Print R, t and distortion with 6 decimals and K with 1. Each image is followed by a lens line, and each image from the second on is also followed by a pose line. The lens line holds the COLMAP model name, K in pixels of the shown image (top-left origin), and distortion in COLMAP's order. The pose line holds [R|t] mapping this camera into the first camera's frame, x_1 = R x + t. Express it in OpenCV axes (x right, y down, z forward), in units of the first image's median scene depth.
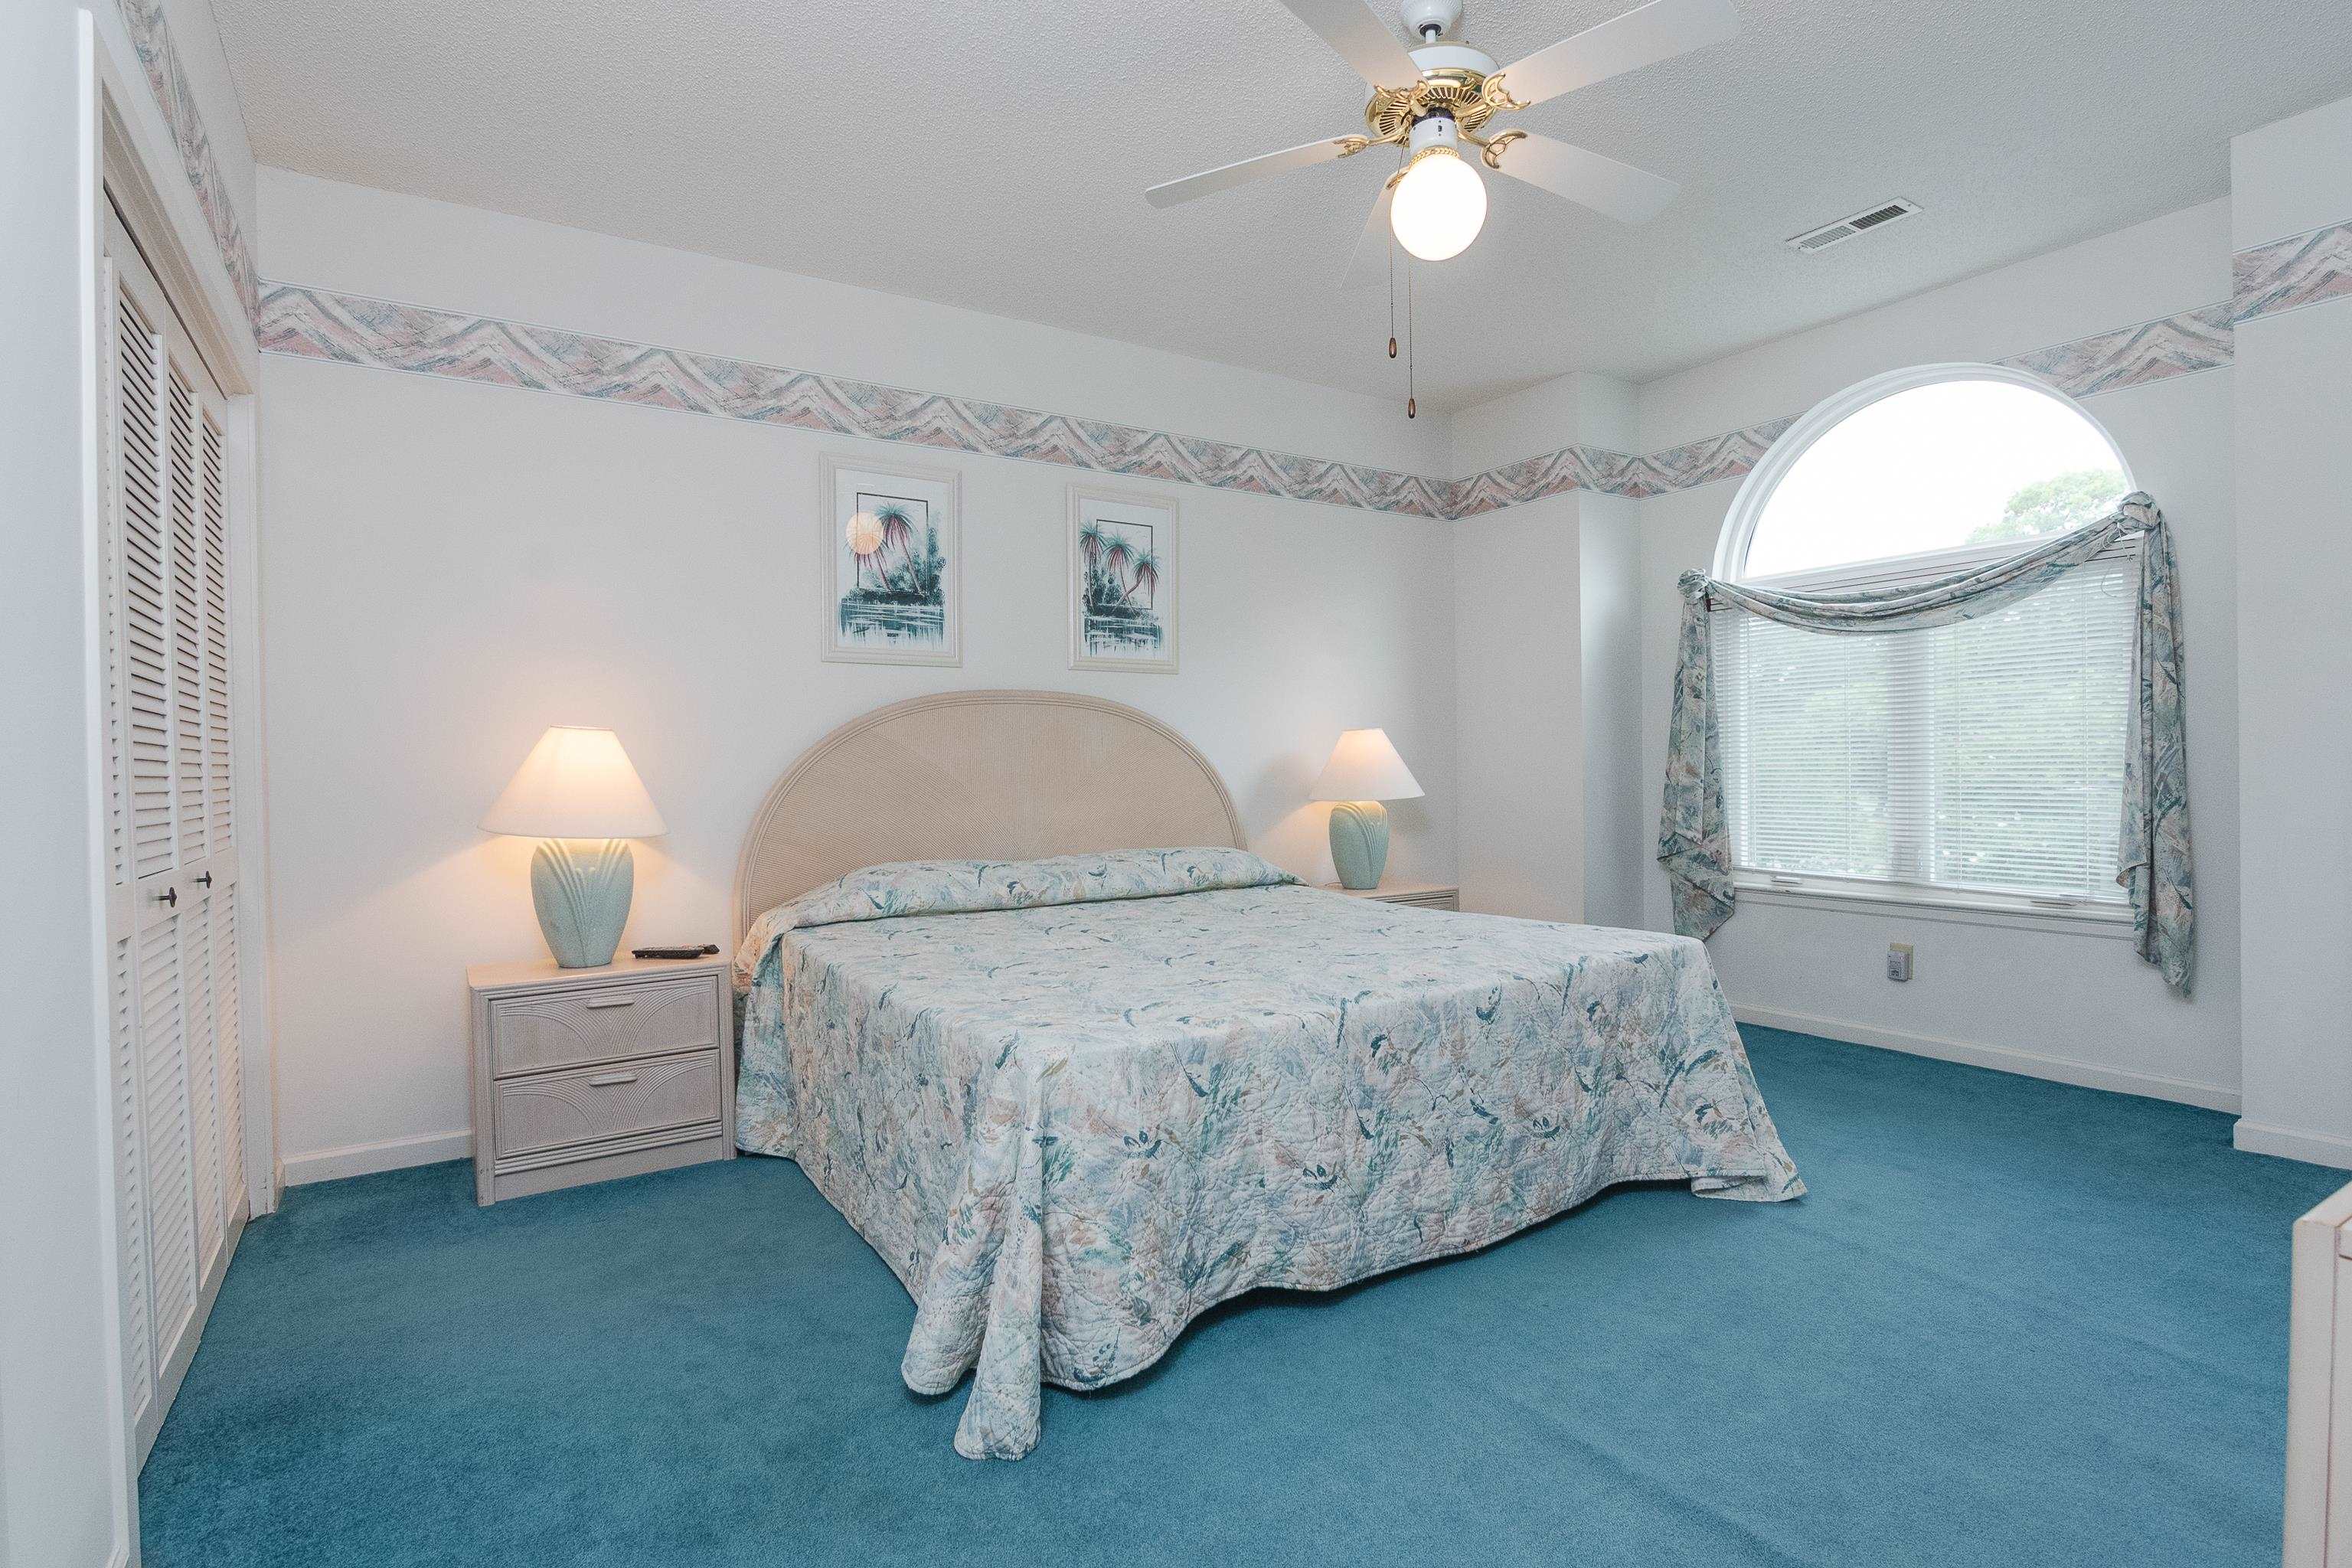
lens RADIAL K [[1154.1, 0, 1173.6], [0, 1154.1, 781.1], [0, 0, 1]] dist [-0.005366, -0.006031]
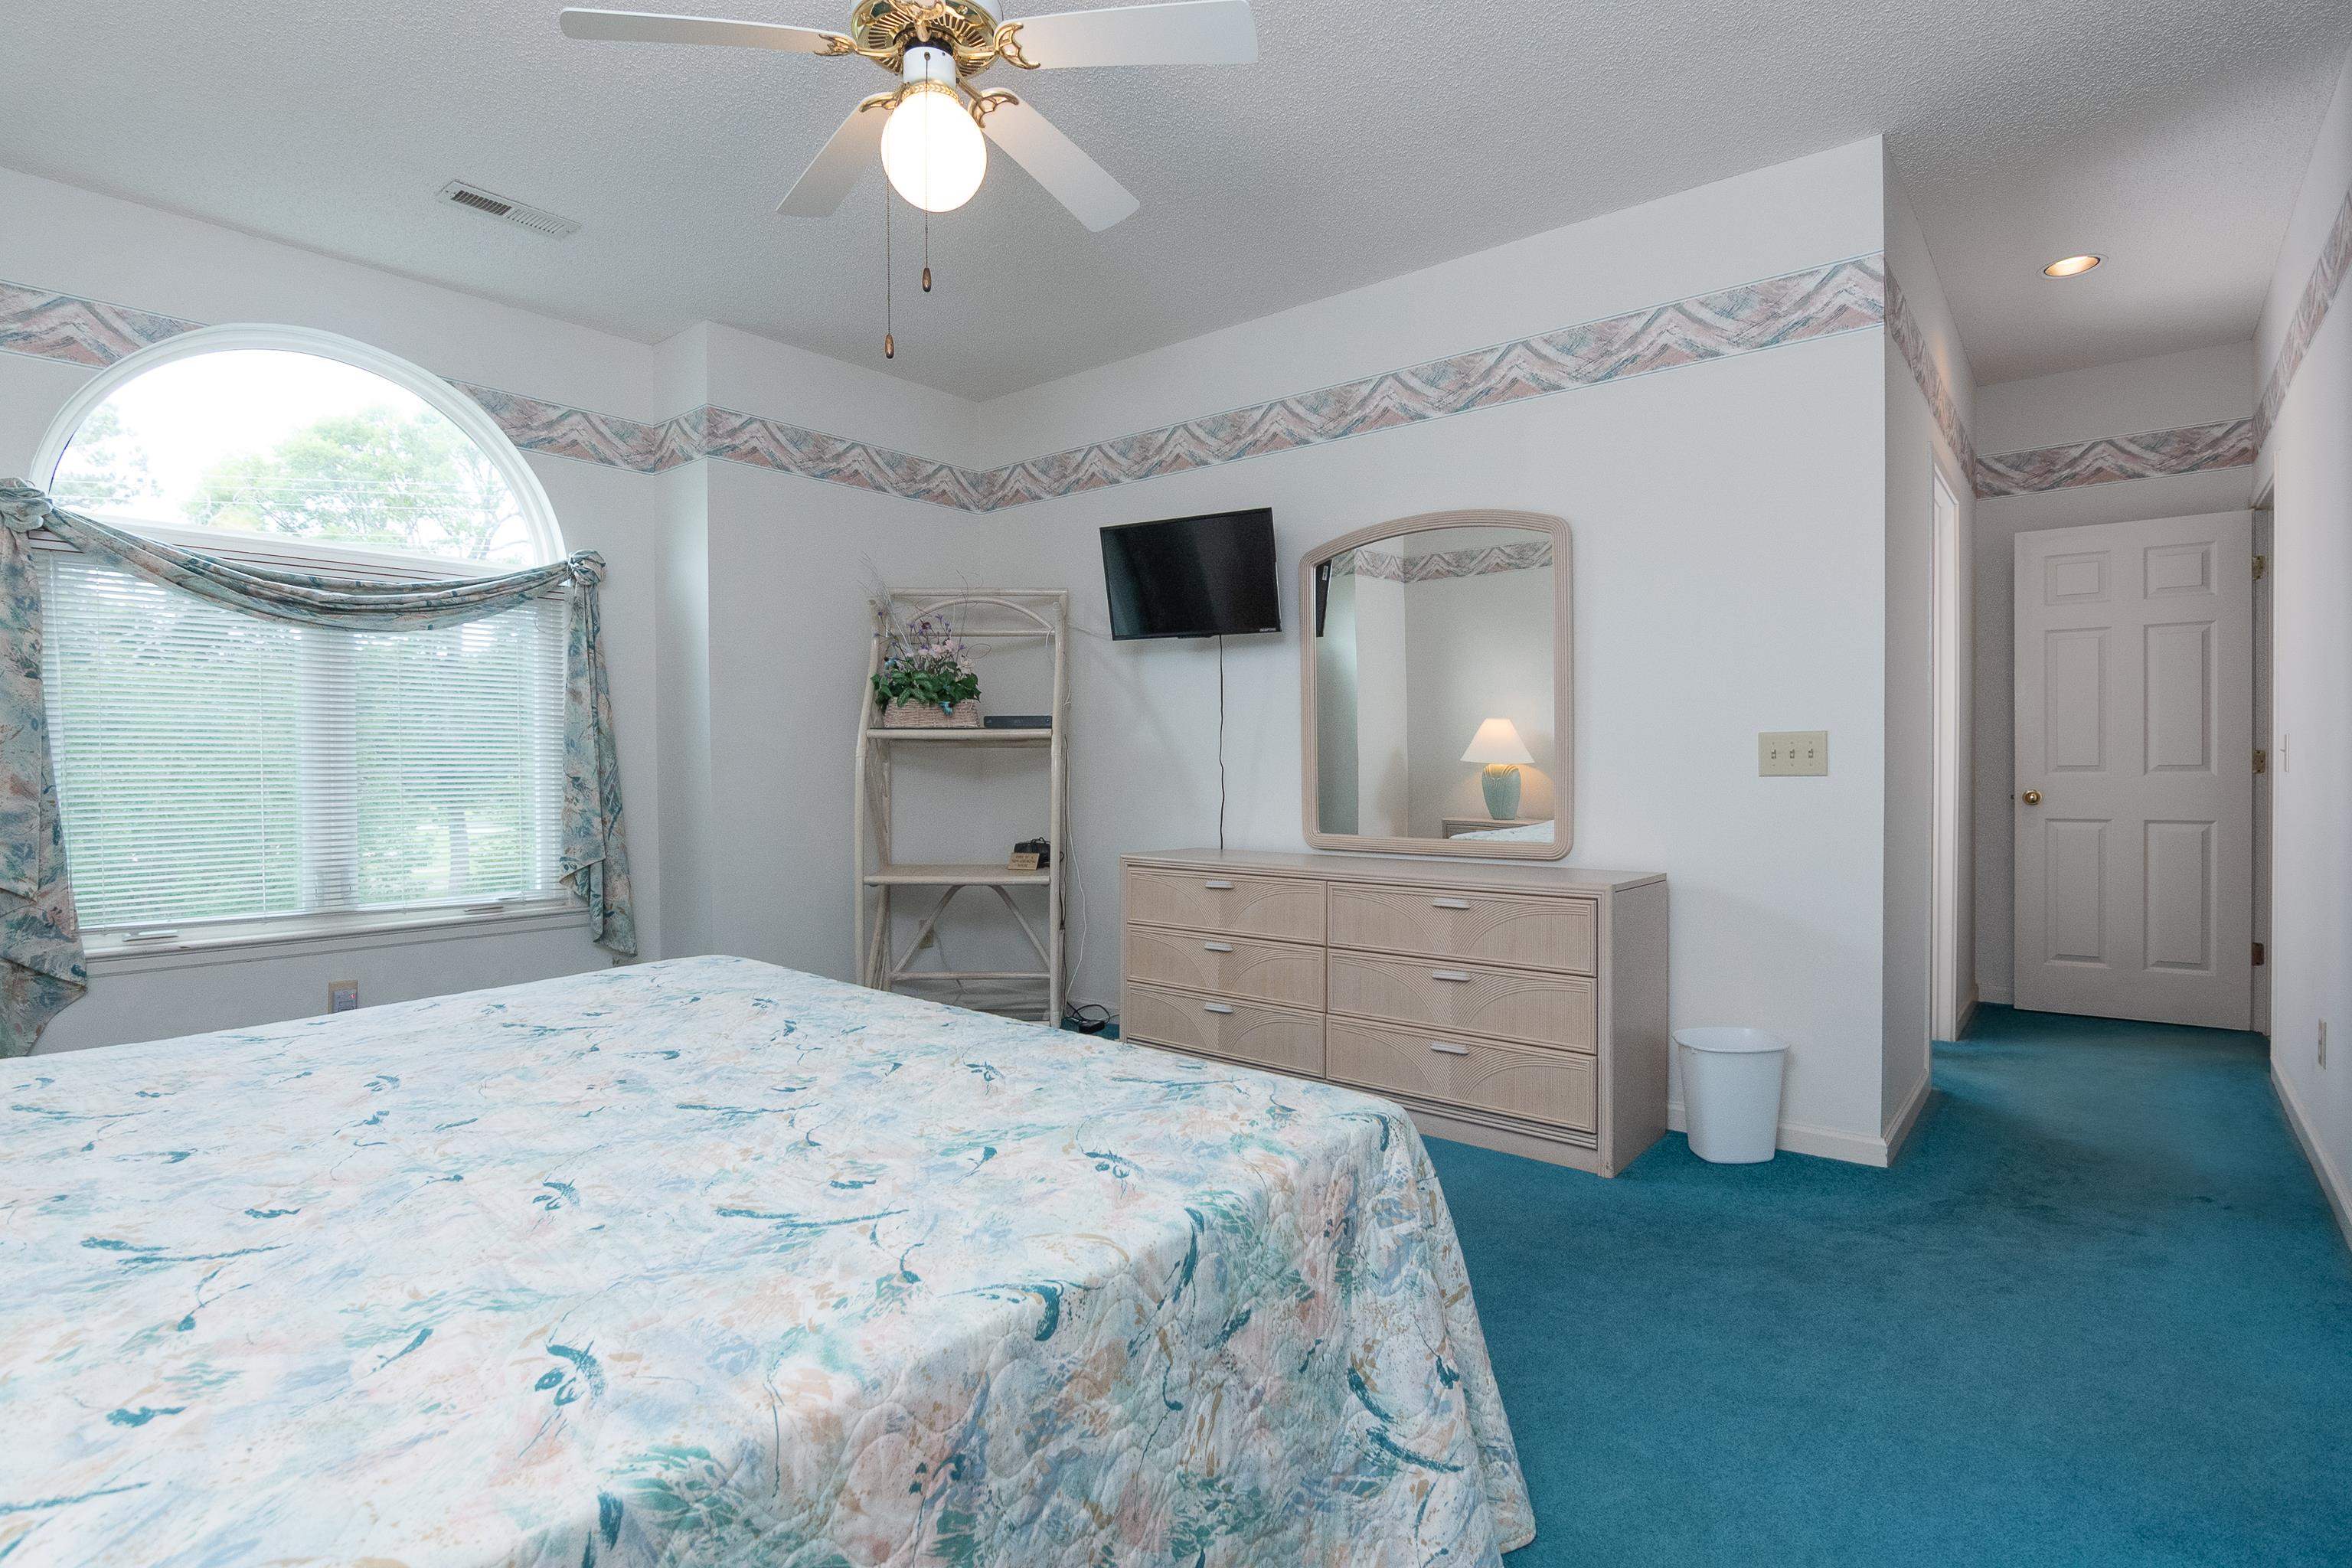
lens RADIAL K [[1154.1, 0, 1174.2], [0, 1154.1, 776.9], [0, 0, 1]] dist [-0.005366, -0.006031]
pose [[-0.315057, 0.008145, 0.949038, -0.390542], [0.021820, 0.999761, -0.001336, -0.000517], [-0.948822, 0.020288, -0.315159, 0.637475]]
